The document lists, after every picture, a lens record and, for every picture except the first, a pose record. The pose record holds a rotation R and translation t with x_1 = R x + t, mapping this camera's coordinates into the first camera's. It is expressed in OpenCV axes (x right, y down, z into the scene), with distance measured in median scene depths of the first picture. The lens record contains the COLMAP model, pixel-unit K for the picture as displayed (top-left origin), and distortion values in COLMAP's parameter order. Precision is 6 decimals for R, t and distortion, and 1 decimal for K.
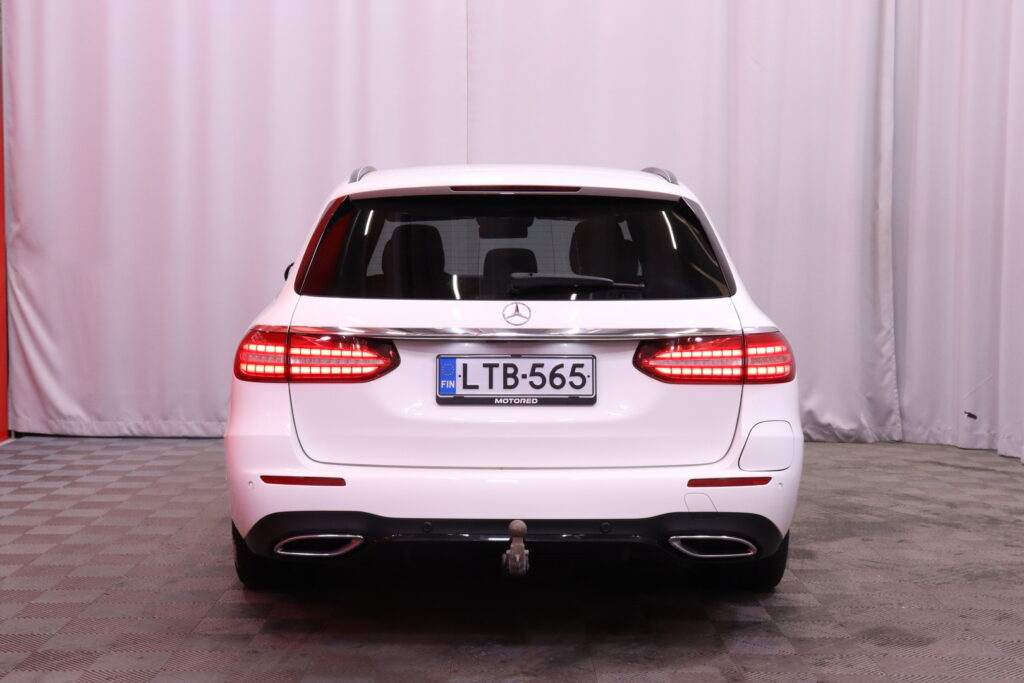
lens RADIAL K [[1574.6, 0, 513.8], [0, 1574.6, 337.9], [0, 0, 1]] dist [-0.070154, 0.000000]
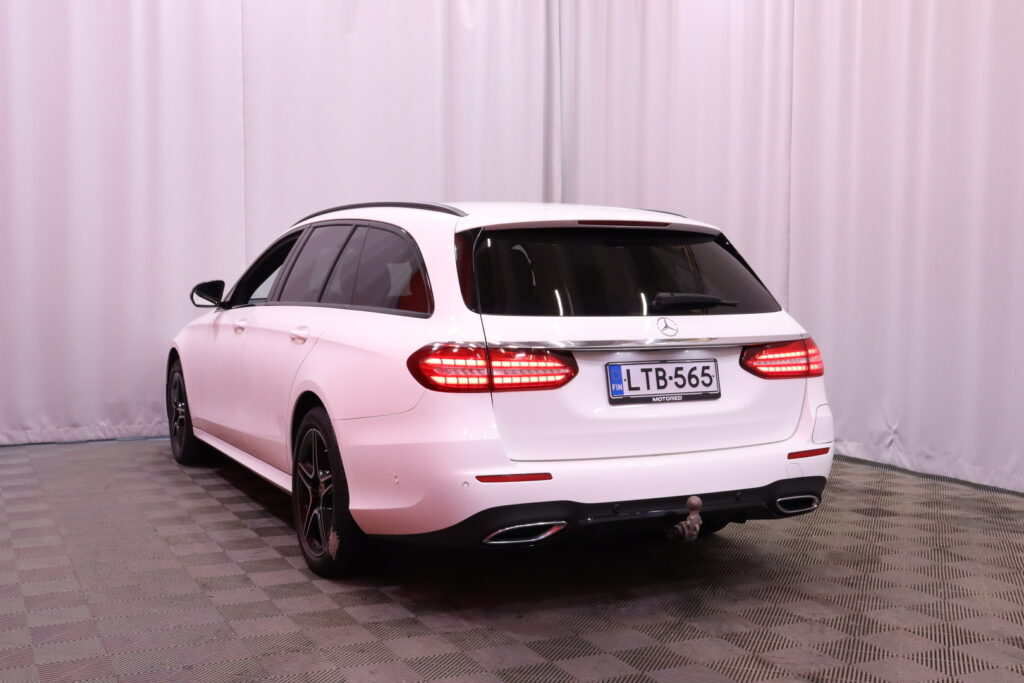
lens RADIAL K [[1235.5, 0, 512.1], [0, 1235.5, 330.9], [0, 0, 1]] dist [-0.188386, 0.000000]
pose [[0.904192, -0.022284, 0.426546, -0.506835], [0.025741, 0.999666, -0.002340, -0.012907], [-0.426351, 0.013095, 0.904463, 0.192140]]
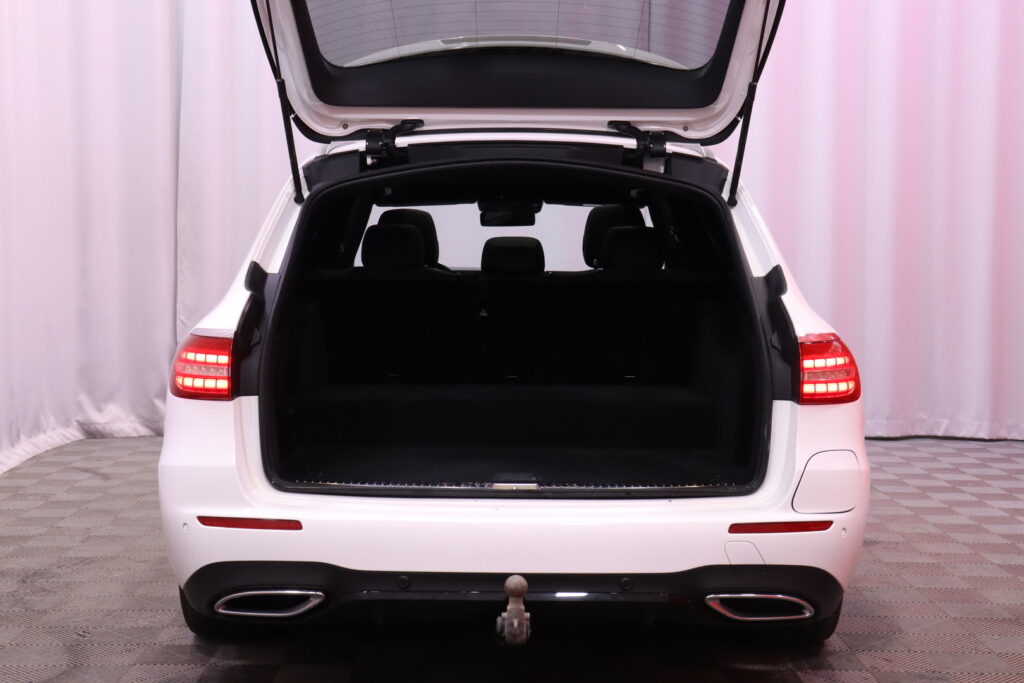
lens RADIAL K [[1533.9, 0, 512.2], [0, 1533.9, 336.6], [0, 0, 1]] dist [0.019114, 0.000000]
pose [[0.999934, 0.004121, -0.010768, 0.008095], [-0.004065, 0.999978, 0.005191, -0.009024], [0.010789, -0.005147, 0.999929, 0.213781]]
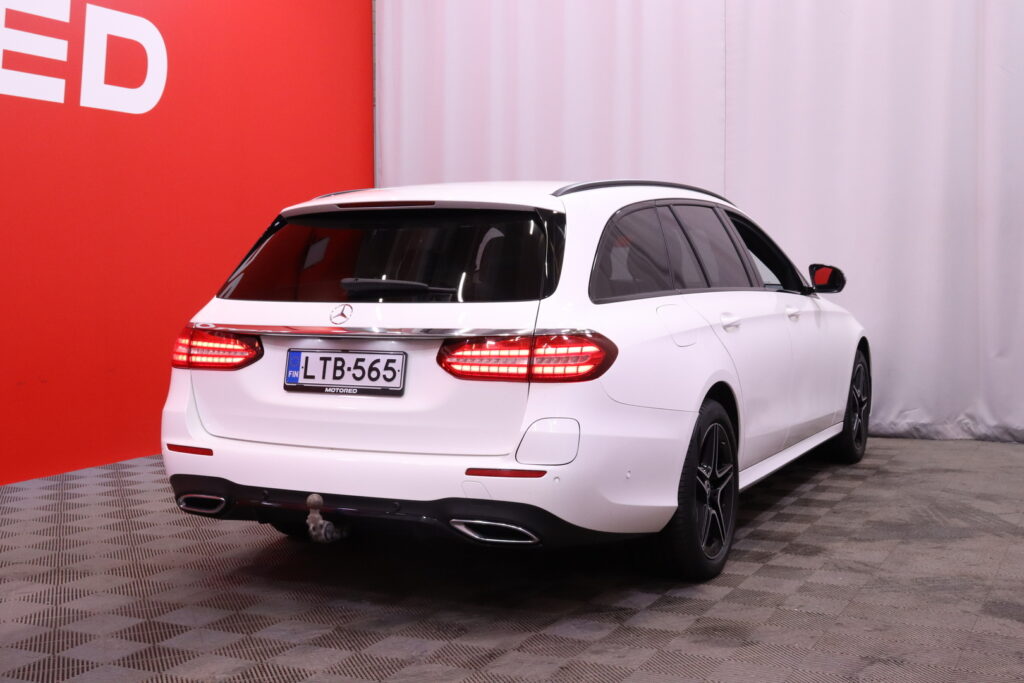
lens RADIAL K [[1309.4, 0, 504.9], [0, 1309.4, 347.7], [0, 0, 1]] dist [-0.027421, 0.000000]
pose [[0.893298, 0.019811, -0.449028, 0.531960], [-0.014447, 0.999778, 0.015370, -0.007261], [0.449232, -0.007243, 0.893386, 0.202153]]
